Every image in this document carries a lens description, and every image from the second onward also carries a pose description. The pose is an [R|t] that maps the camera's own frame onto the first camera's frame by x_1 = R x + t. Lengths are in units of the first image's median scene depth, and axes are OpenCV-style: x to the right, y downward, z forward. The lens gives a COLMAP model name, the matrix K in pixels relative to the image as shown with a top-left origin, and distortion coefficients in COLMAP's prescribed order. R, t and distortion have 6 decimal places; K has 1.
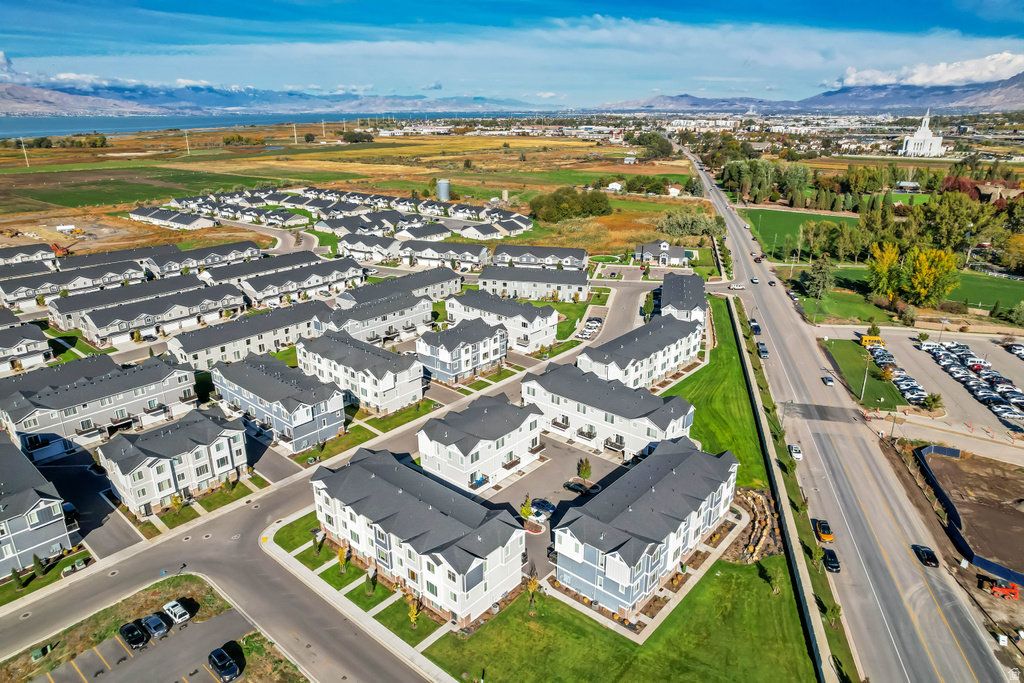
lens RADIAL K [[652.4, 0, 516.7], [0, 652.4, 343.7], [0, 0, 1]] dist [-0.071325, 0.065998]
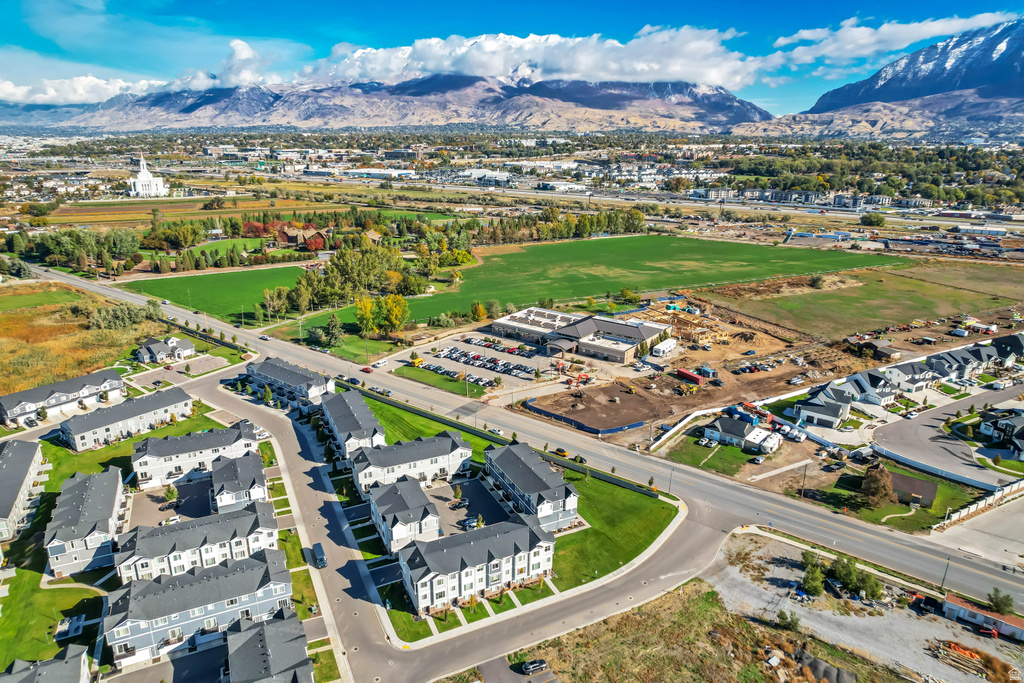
lens RADIAL K [[652.4, 0, 516.7], [0, 652.4, 343.7], [0, 0, 1]] dist [-0.071325, 0.065998]
pose [[0.394104, -0.281914, 0.874761, -0.488385], [0.303215, 0.938385, 0.165811, -0.158820], [-0.867607, 0.199894, 0.455302, 0.041201]]
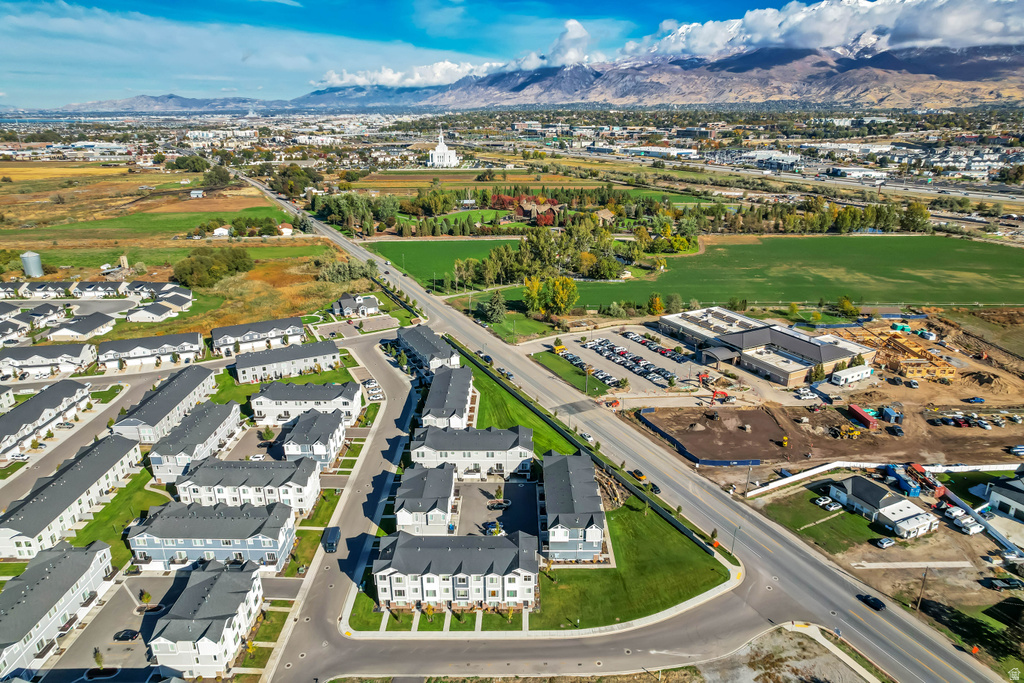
lens RADIAL K [[652.4, 0, 516.7], [0, 652.4, 343.7], [0, 0, 1]] dist [-0.071325, 0.065998]
pose [[0.758513, -0.223570, 0.612106, -0.306731], [0.222067, 0.971764, 0.079752, -0.108501], [-0.612653, 0.075436, 0.786744, -0.094741]]
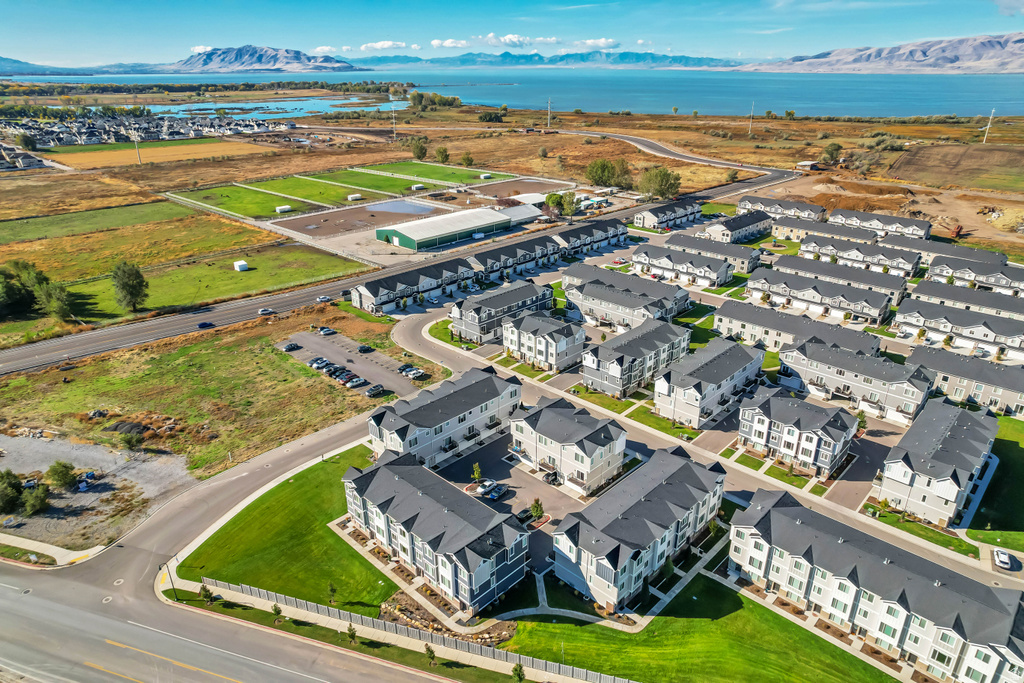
lens RADIAL K [[652.4, 0, 516.7], [0, 652.4, 343.7], [0, 0, 1]] dist [-0.071325, 0.065998]
pose [[-0.053760, 0.395731, -0.916792, 0.412715], [-0.340489, 0.855832, 0.389383, -0.180592], [0.938710, 0.333091, 0.088732, 0.351569]]
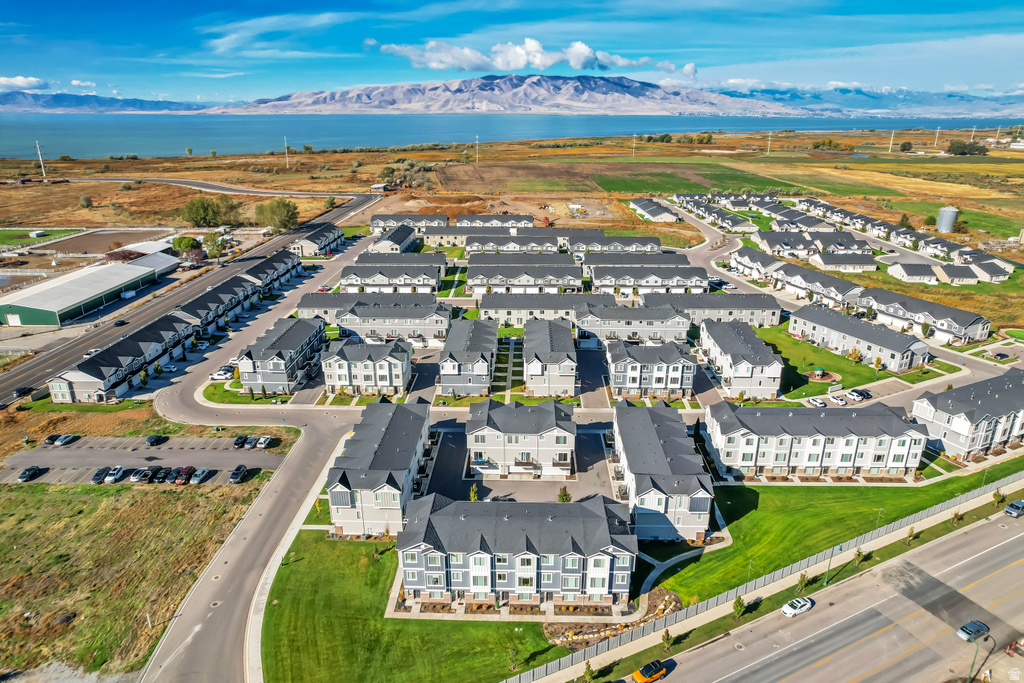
lens RADIAL K [[652.4, 0, 516.7], [0, 652.4, 343.7], [0, 0, 1]] dist [-0.071325, 0.065998]
pose [[0.635060, 0.265750, -0.725310, 0.318723], [-0.267612, 0.956501, 0.116144, -0.056332], [0.724625, 0.120343, 0.678554, 0.107171]]
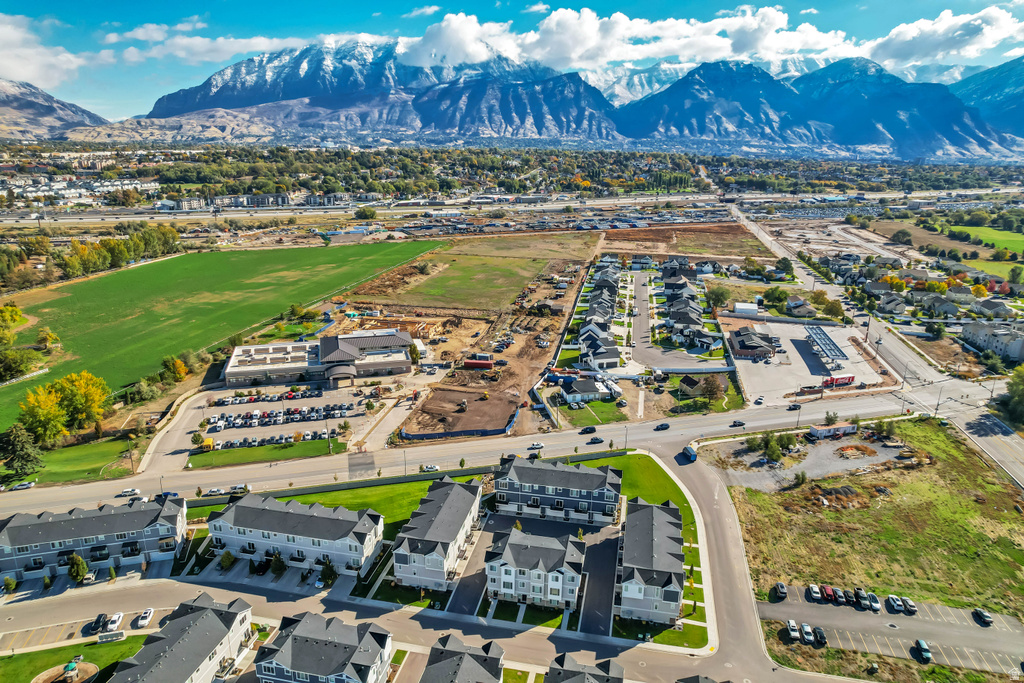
lens RADIAL K [[652.4, 0, 516.7], [0, 652.4, 343.7], [0, 0, 1]] dist [-0.071325, 0.065998]
pose [[-0.486867, -0.261802, 0.833319, -0.429175], [0.285398, 0.853984, 0.435039, -0.339904], [-0.825535, 0.449634, -0.341059, 0.575584]]
